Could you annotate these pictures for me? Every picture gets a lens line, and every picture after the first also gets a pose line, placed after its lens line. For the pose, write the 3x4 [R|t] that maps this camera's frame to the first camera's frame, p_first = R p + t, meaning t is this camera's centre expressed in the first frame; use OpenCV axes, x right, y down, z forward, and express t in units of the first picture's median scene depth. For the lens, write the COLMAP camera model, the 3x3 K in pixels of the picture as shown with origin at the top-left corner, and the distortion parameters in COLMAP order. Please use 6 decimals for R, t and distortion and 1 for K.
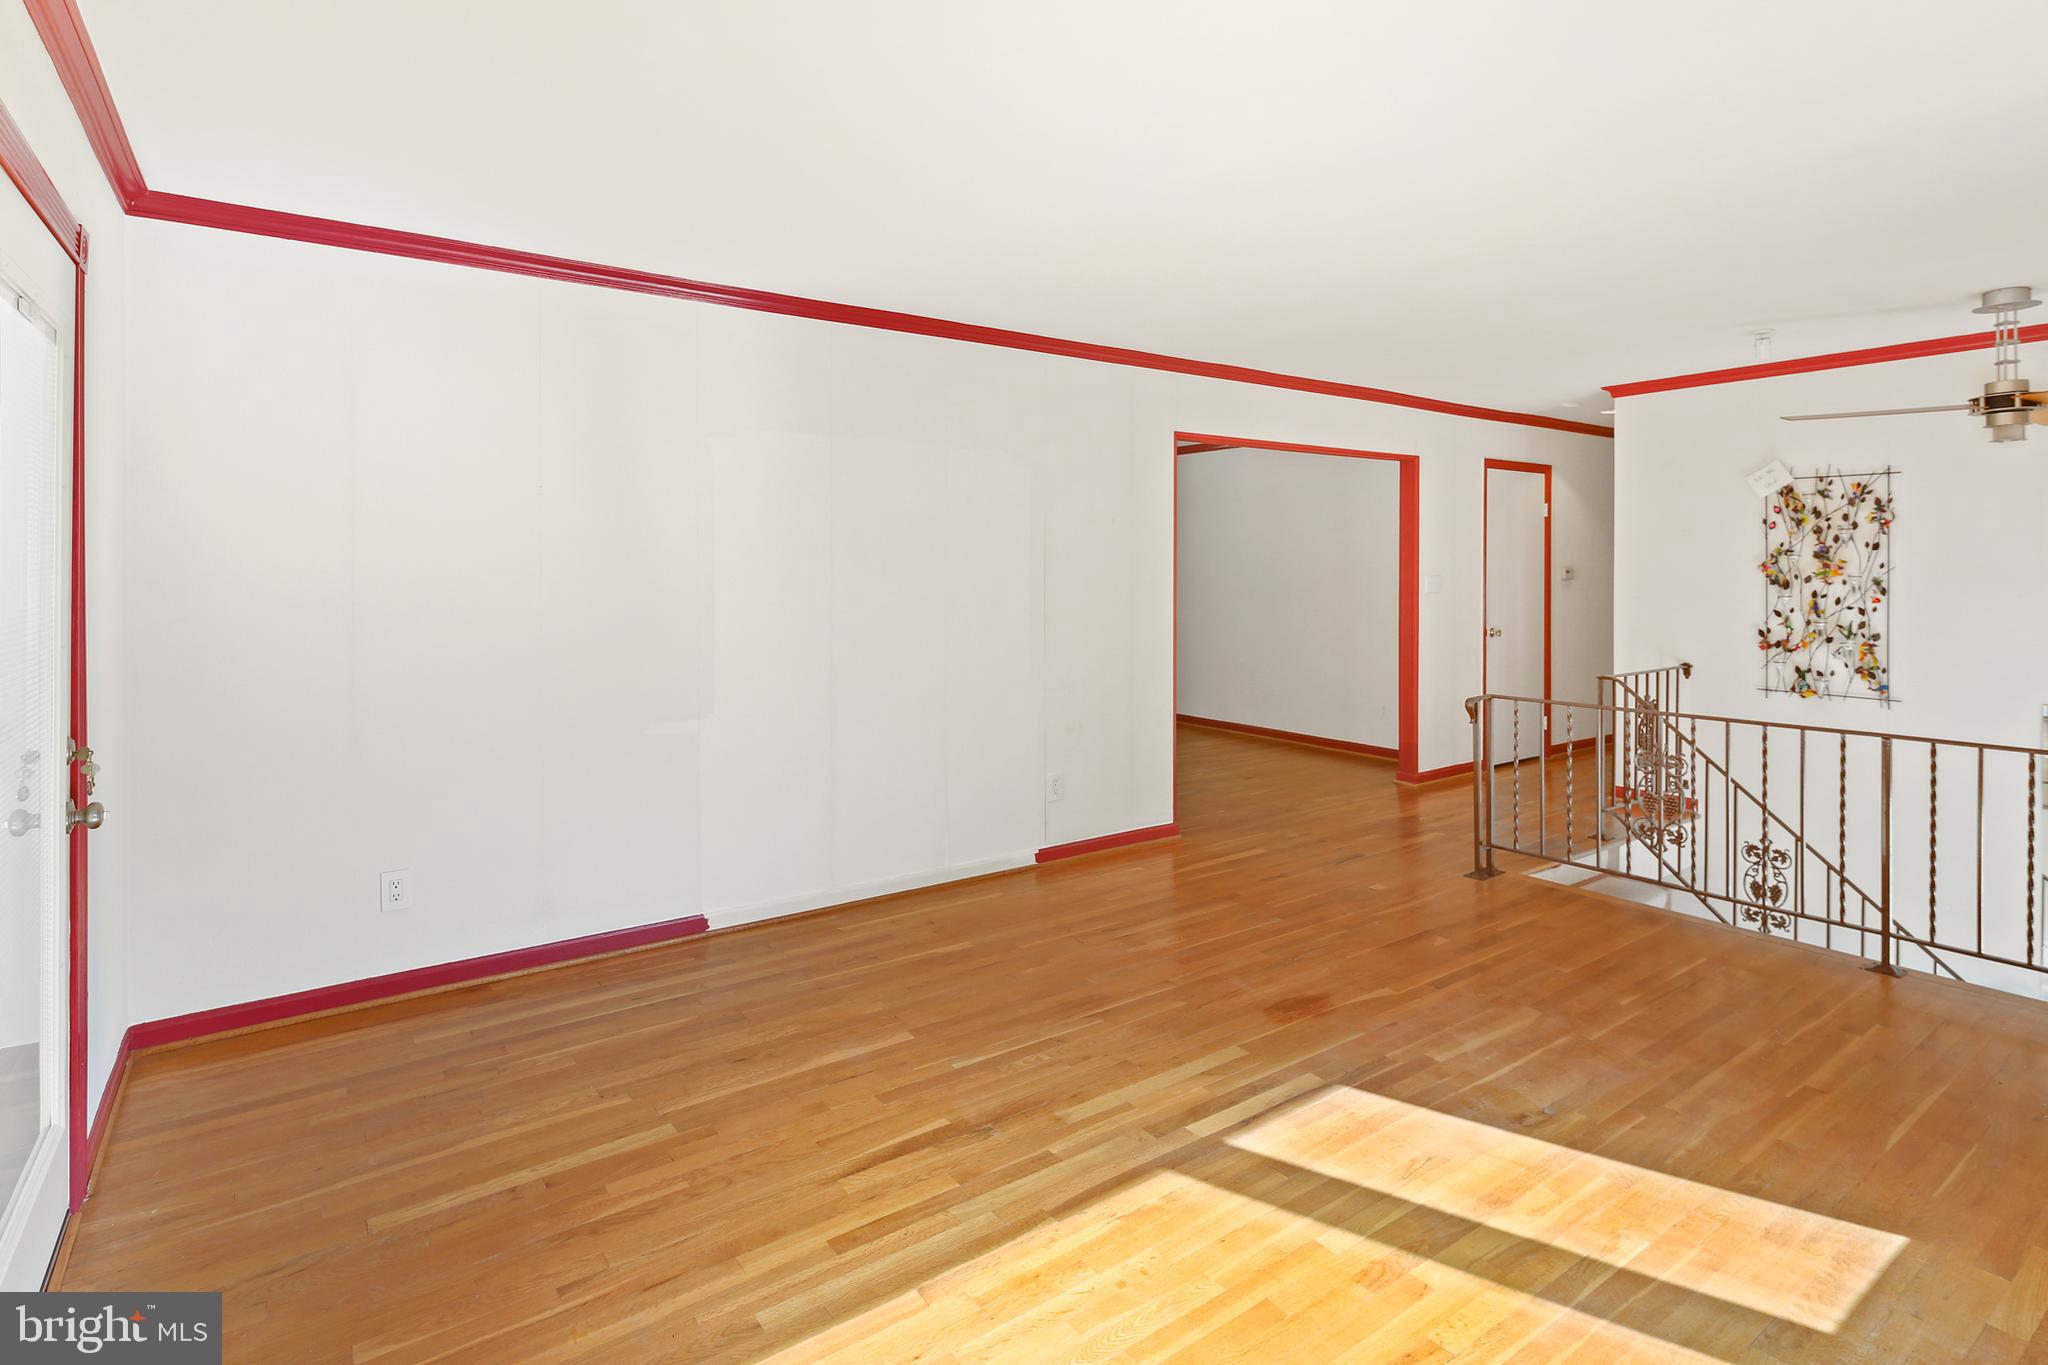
lens RADIAL K [[1019.3, 0, 1024.9], [0, 1019.3, 572.9], [0, 0, 1]] dist [-0.001483, -0.001078]
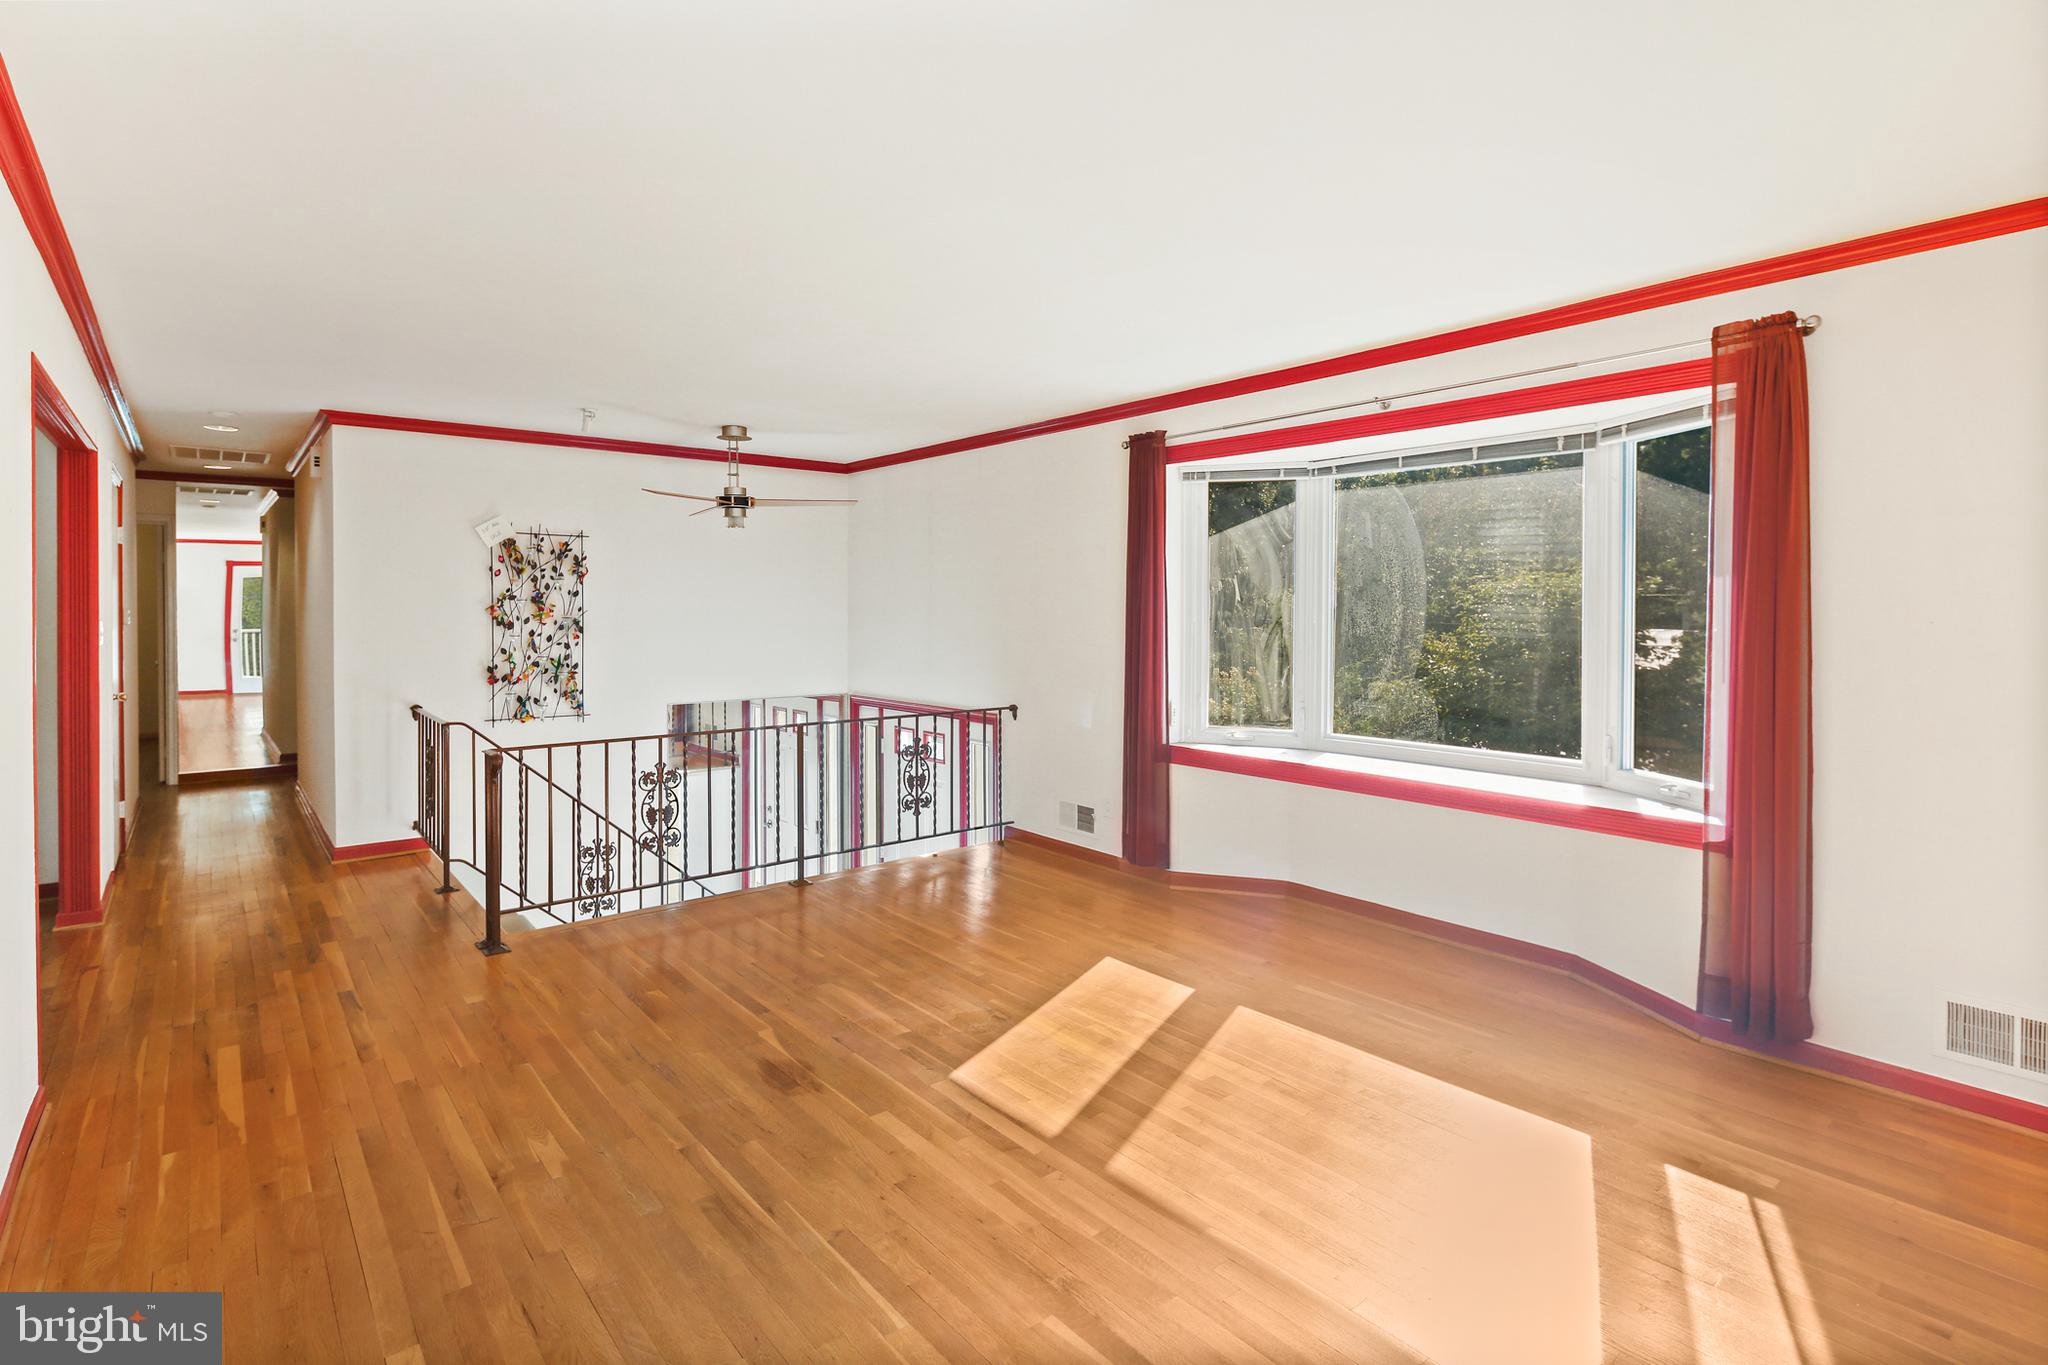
lens RADIAL K [[990.6, 0, 1007.9], [0, 990.6, 627.8], [0, 0, 1]] dist [-0.000748, -0.000391]
pose [[-0.065083, -0.015553, 0.997759, -0.418089], [0.002245, 0.999874, 0.015732, -0.002118], [-0.997877, 0.003264, -0.065040, 0.547073]]
